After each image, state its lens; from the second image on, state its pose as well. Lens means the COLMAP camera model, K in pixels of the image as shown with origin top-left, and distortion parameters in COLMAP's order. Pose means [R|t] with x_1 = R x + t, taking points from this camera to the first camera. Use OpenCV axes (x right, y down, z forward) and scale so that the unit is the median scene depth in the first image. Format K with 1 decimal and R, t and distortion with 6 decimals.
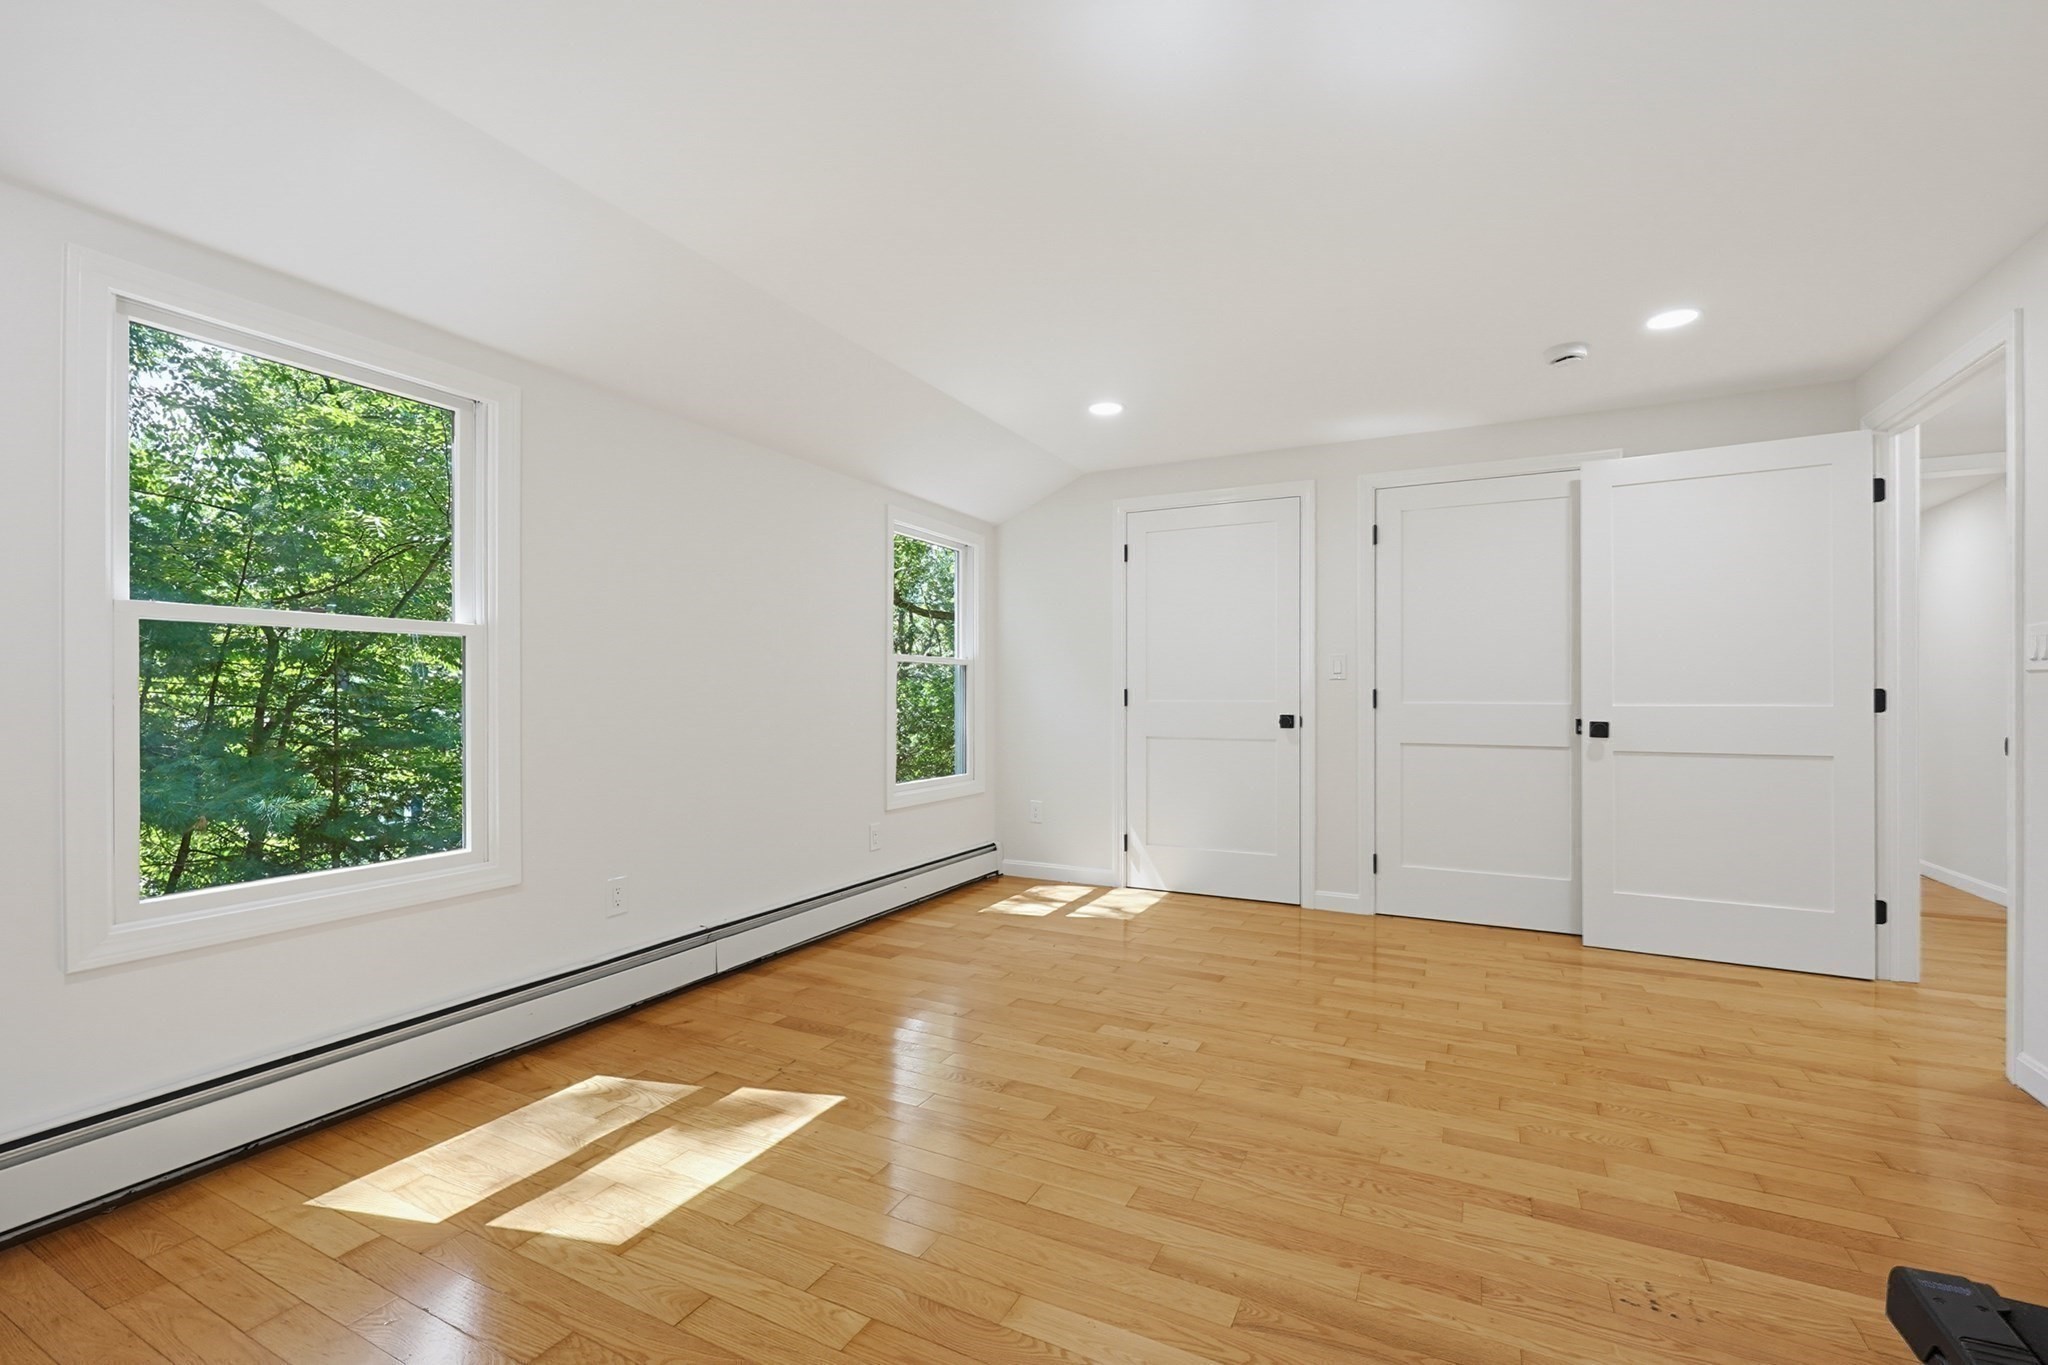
lens RADIAL K [[885.8, 0, 1038.4], [0, 885.8, 732.9], [0, 0, 1]] dist [0.002443, 0.000374]
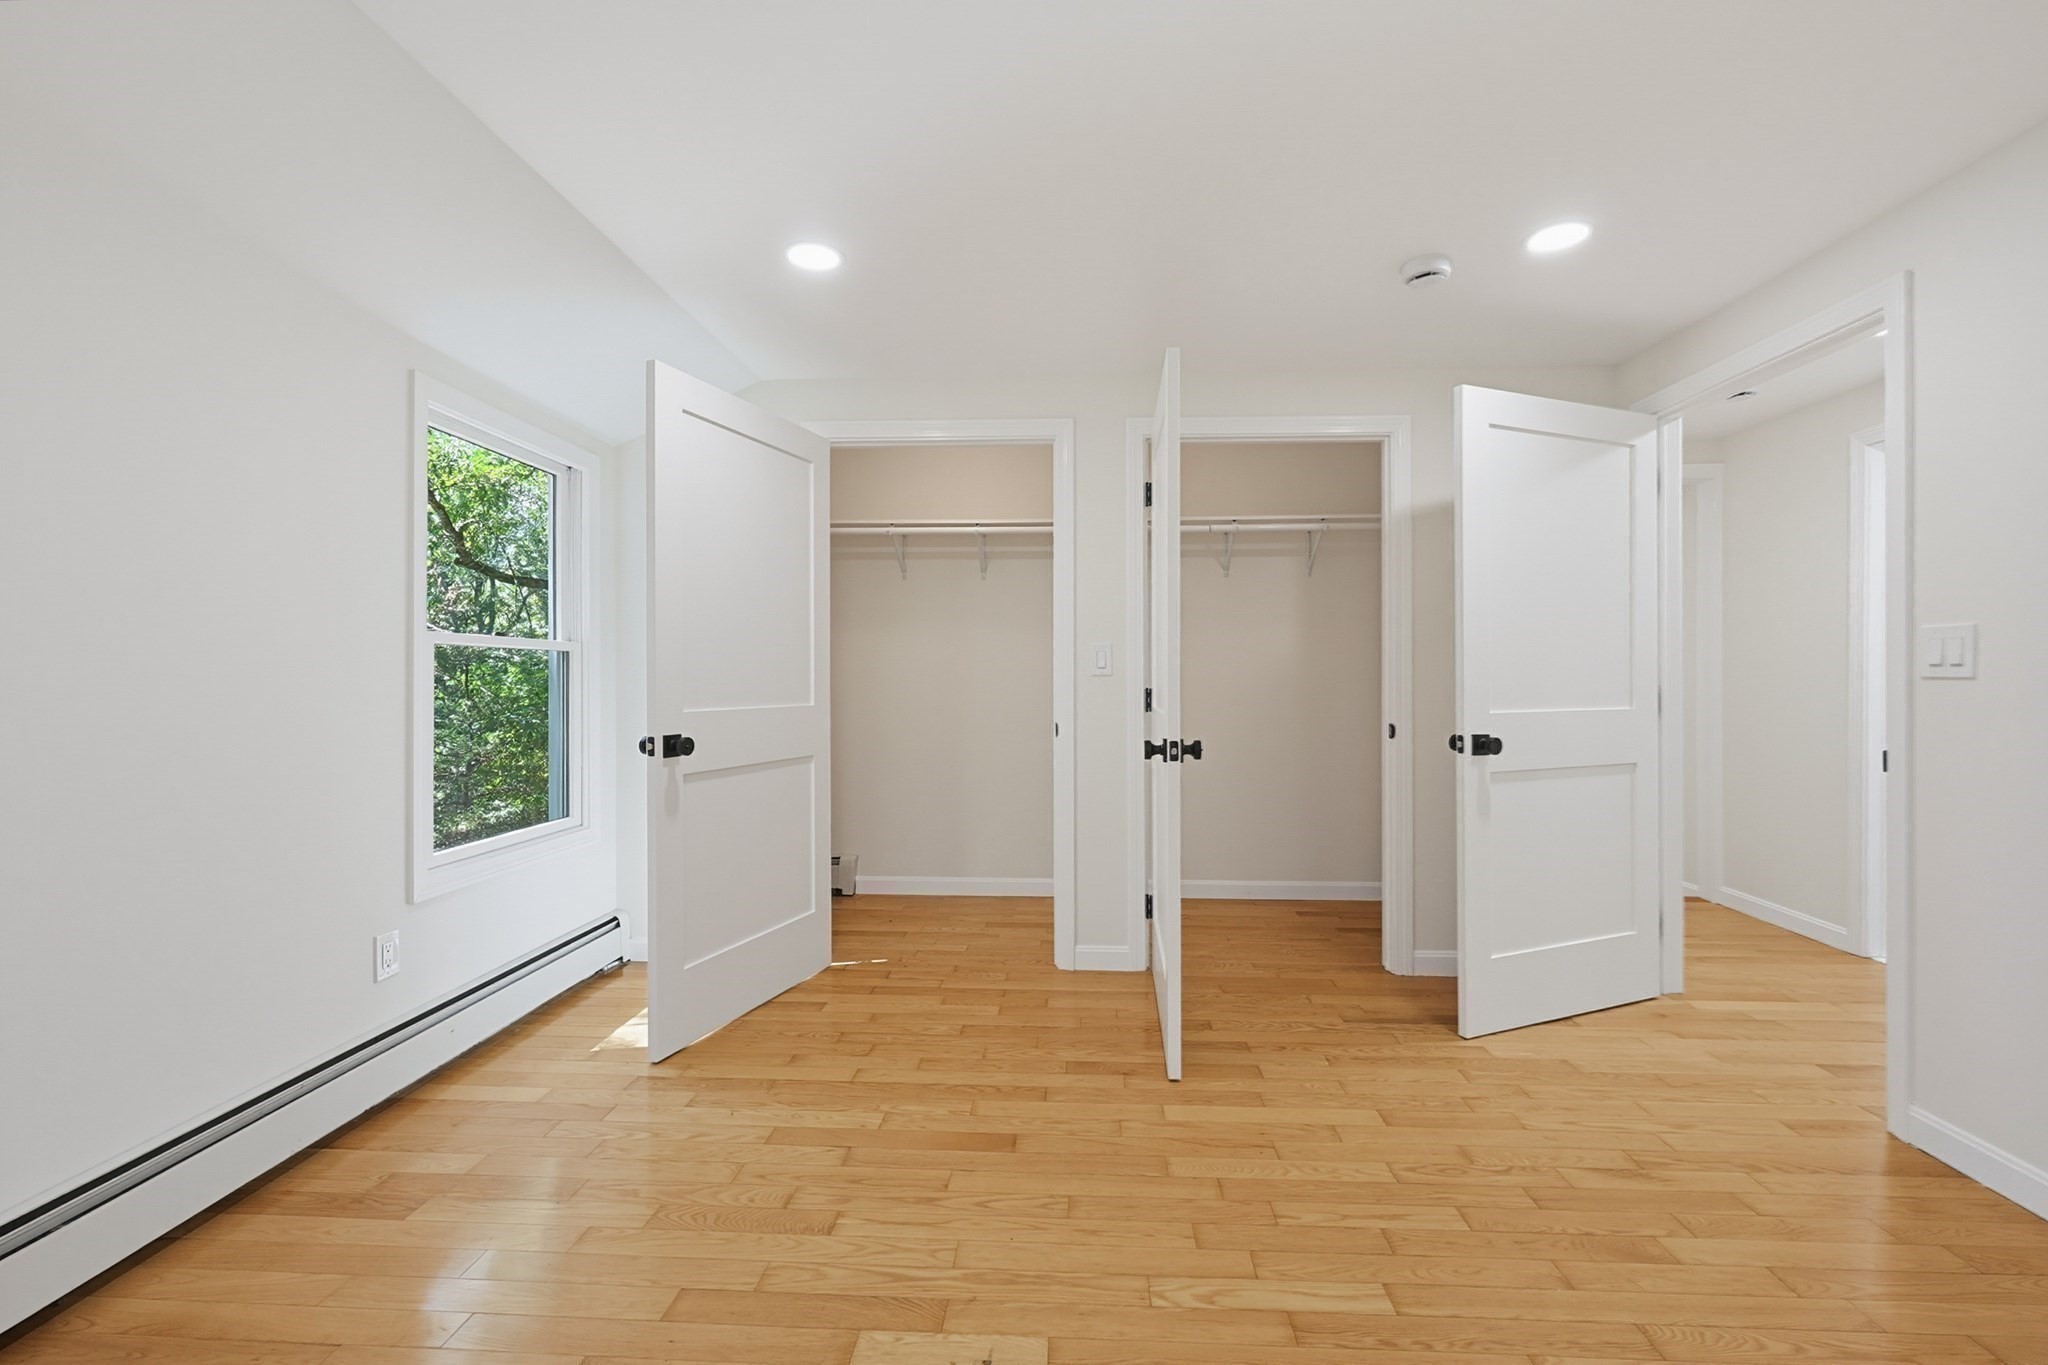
lens RADIAL K [[850.1, 0, 1013.5], [0, 850.1, 674.7], [0, 0, 1]] dist [-0.008799, -0.000093]
pose [[0.919615, 0.000372, 0.392821, -0.026489], [0.016610, 0.999068, -0.039830, -0.028461], [-0.392470, 0.043153, 0.918752, 0.306311]]
